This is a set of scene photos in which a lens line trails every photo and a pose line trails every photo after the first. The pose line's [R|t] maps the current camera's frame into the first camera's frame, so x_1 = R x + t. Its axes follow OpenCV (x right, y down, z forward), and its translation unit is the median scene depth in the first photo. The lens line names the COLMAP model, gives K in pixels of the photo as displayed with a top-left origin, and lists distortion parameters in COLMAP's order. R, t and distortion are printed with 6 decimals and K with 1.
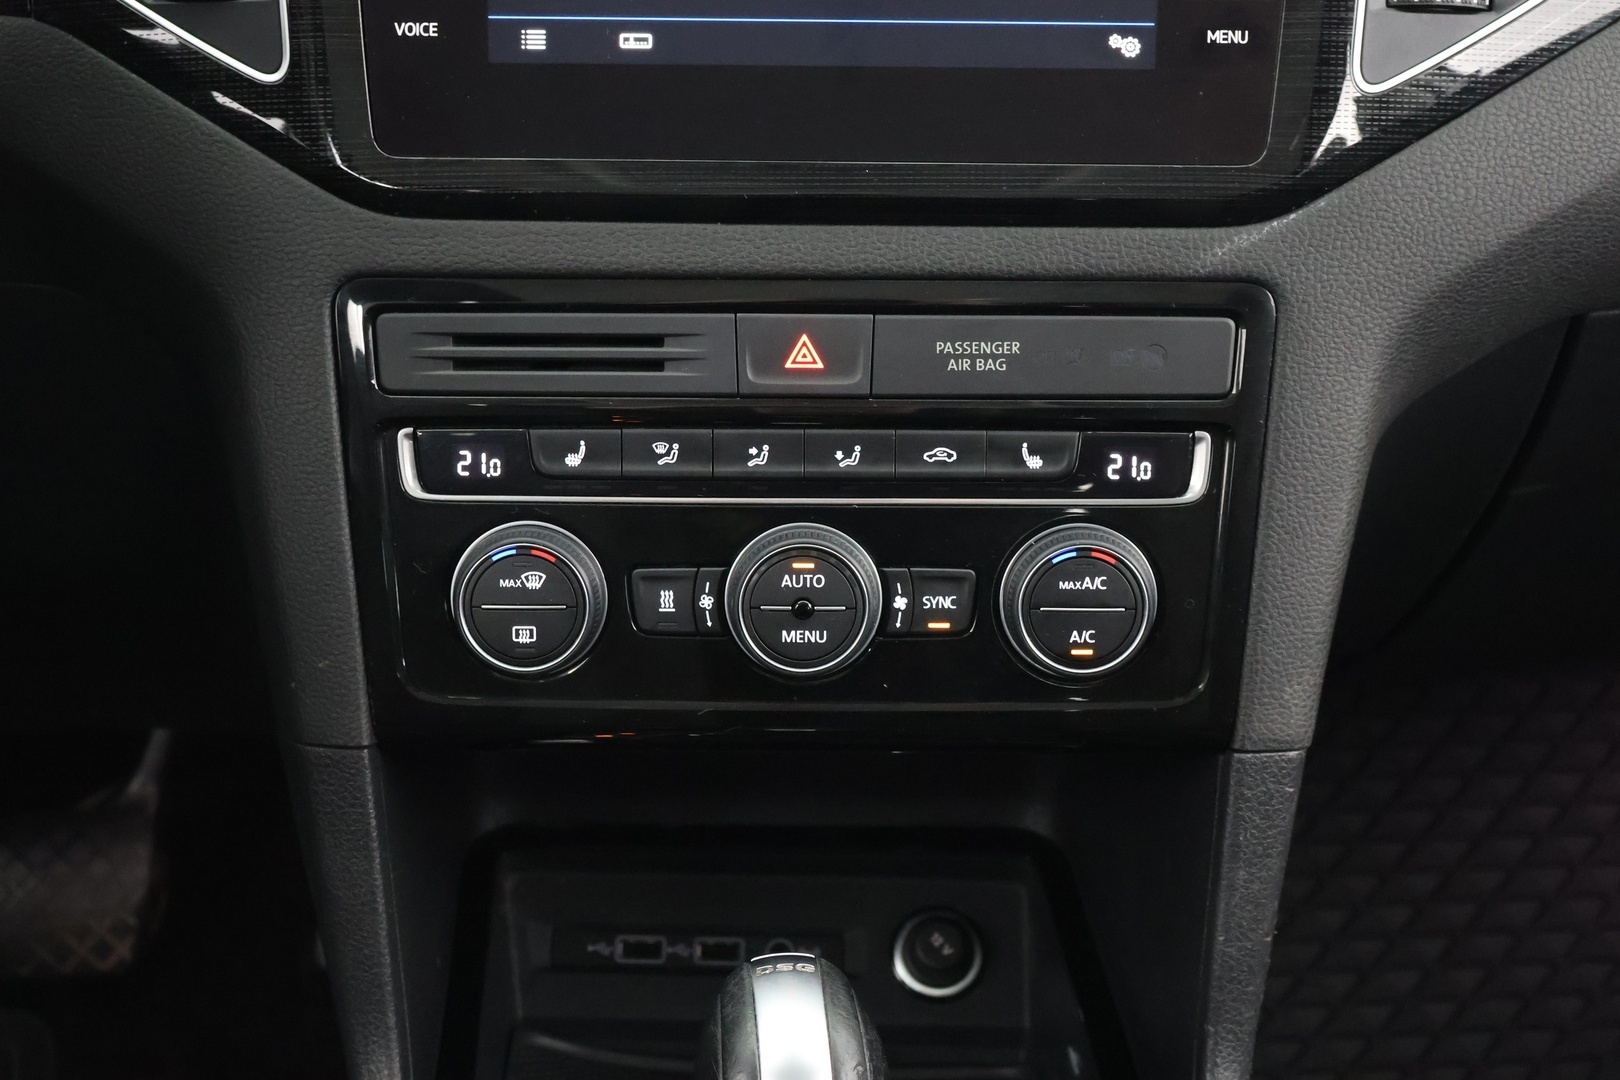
lens RADIAL K [[2466.6, 0, 809.1], [0, 2466.6, 537.9], [0, 0, 1]] dist [0.000837, 0.000000]
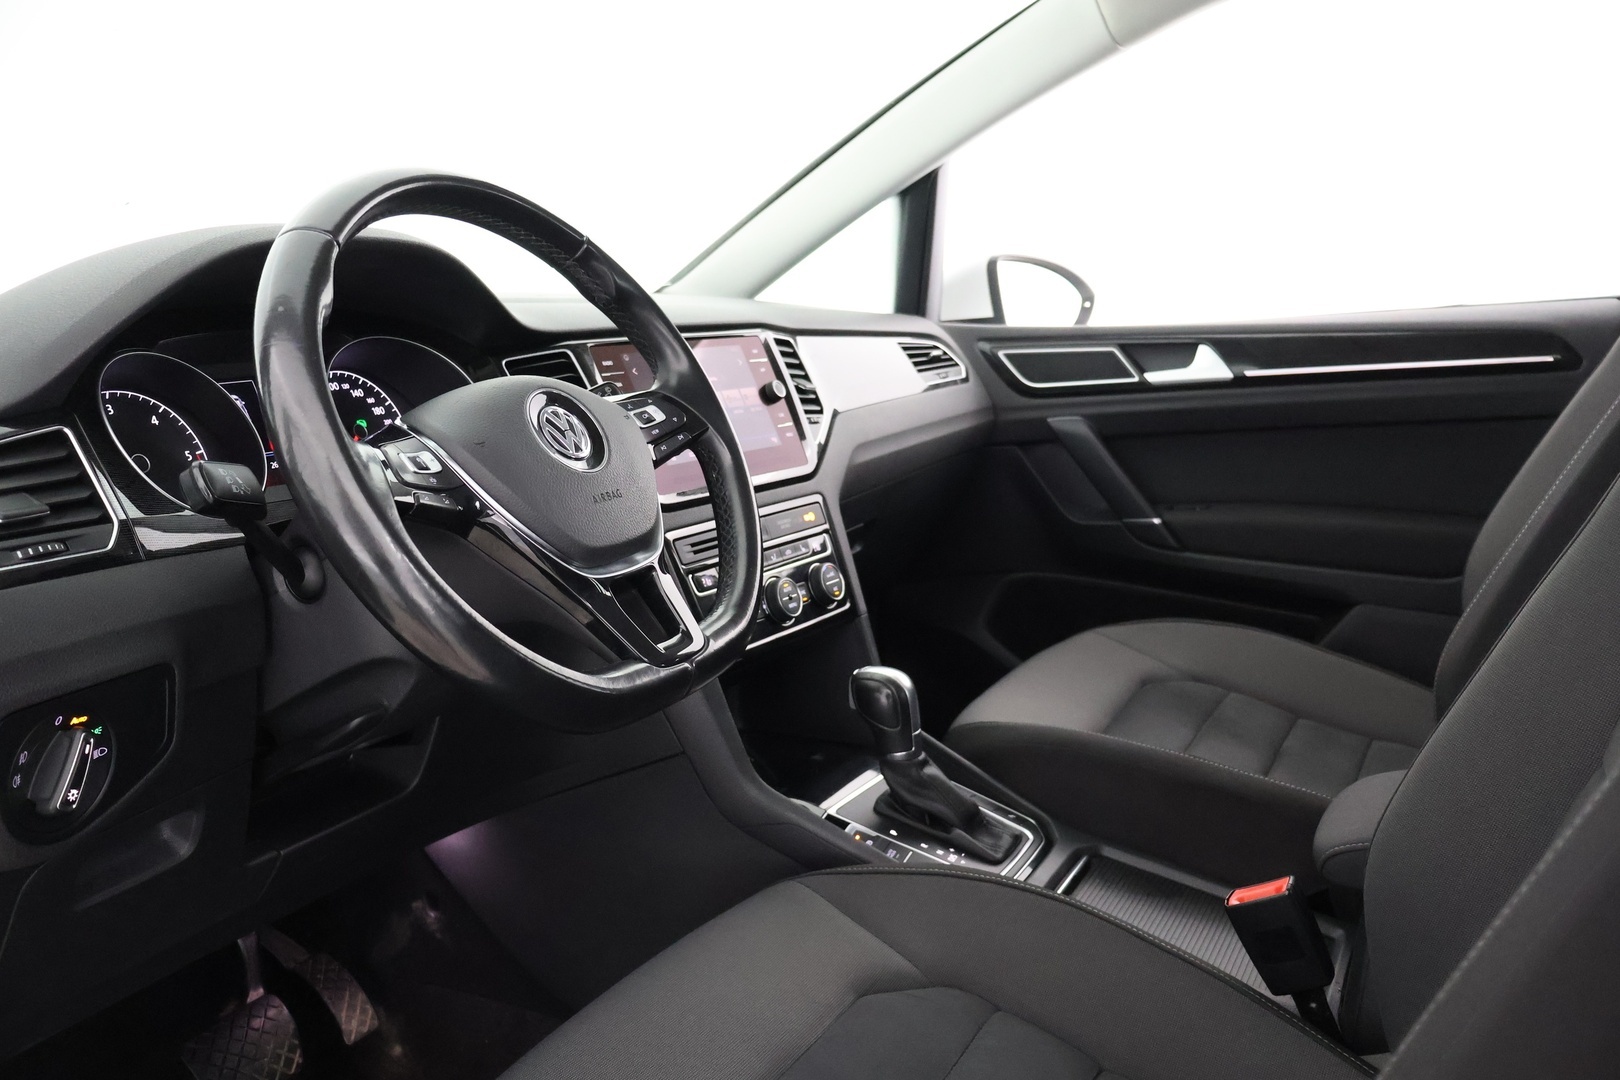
lens RADIAL K [[1370.2, 0, 807.0], [0, 1370.2, 546.0], [0, 0, 1]] dist [0.050138, -0.004639]
pose [[0.525909, -0.163448, 0.834688, -1.558914], [0.443666, 0.889989, -0.105262, 0.175573], [-0.725658, 0.425681, 0.540570, -0.071641]]
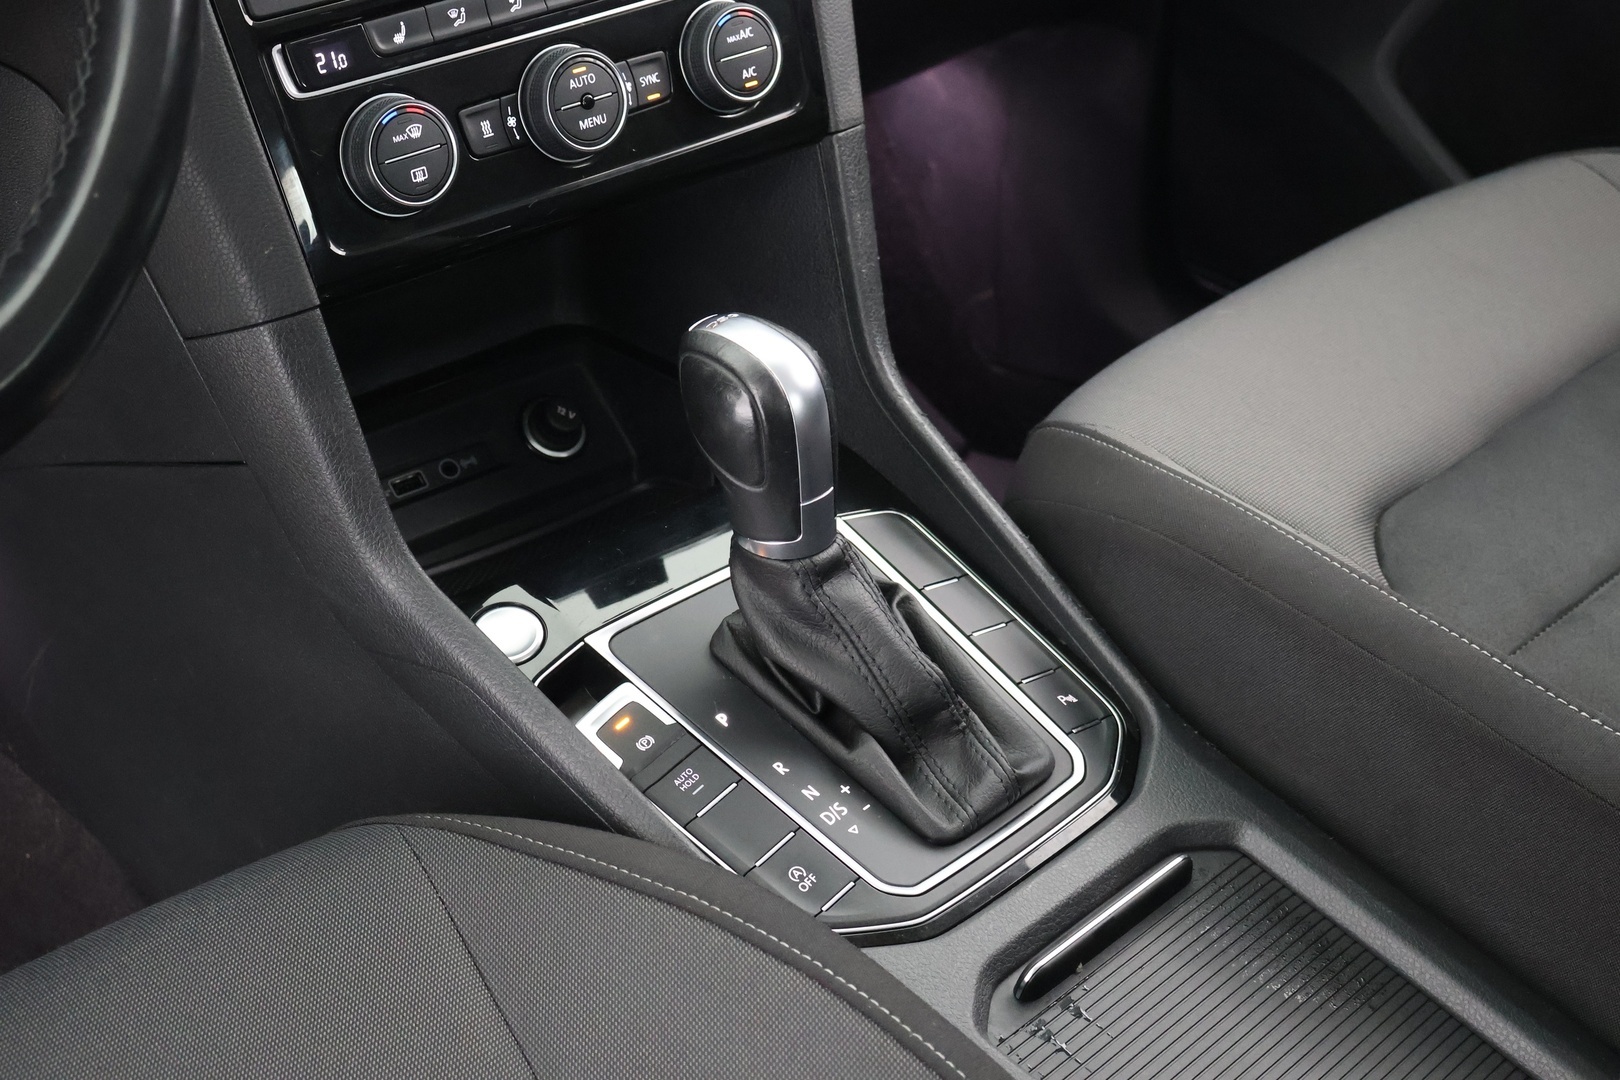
lens RADIAL K [[2466.6, 0, 808.3], [0, 2466.6, 539.3], [0, 0, 1]] dist [0.000837, 0.000000]
pose [[0.743561, -0.345919, 0.572239, -0.772394], [0.316608, 0.935912, 0.154363, 0.083119], [-0.588962, 0.066397, 0.805429, -0.150662]]
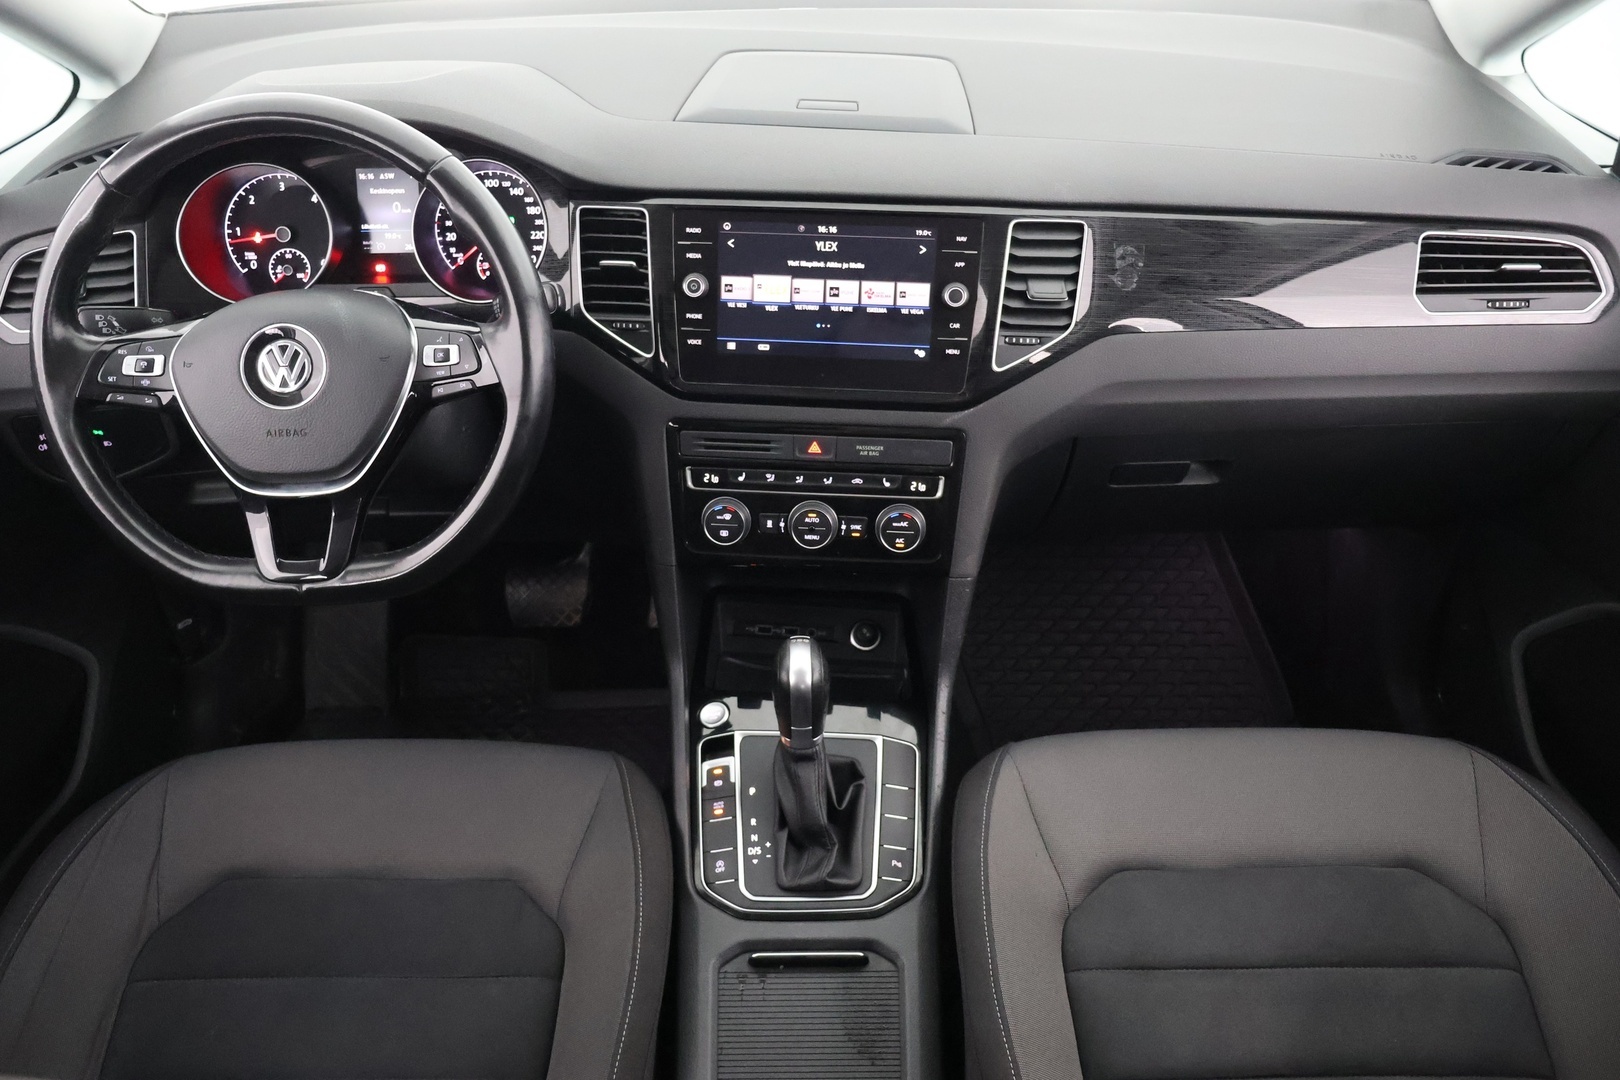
lens RADIAL K [[1370.2, 0, 803.1], [0, 1370.2, 543.7], [0, 0, 1]] dist [0.050138, -0.004639]
pose [[0.996949, 0.036710, -0.068887, 0.108085], [-0.028555, 0.992858, 0.115835, -0.155477], [0.072648, -0.113515, 0.990877, -0.745333]]
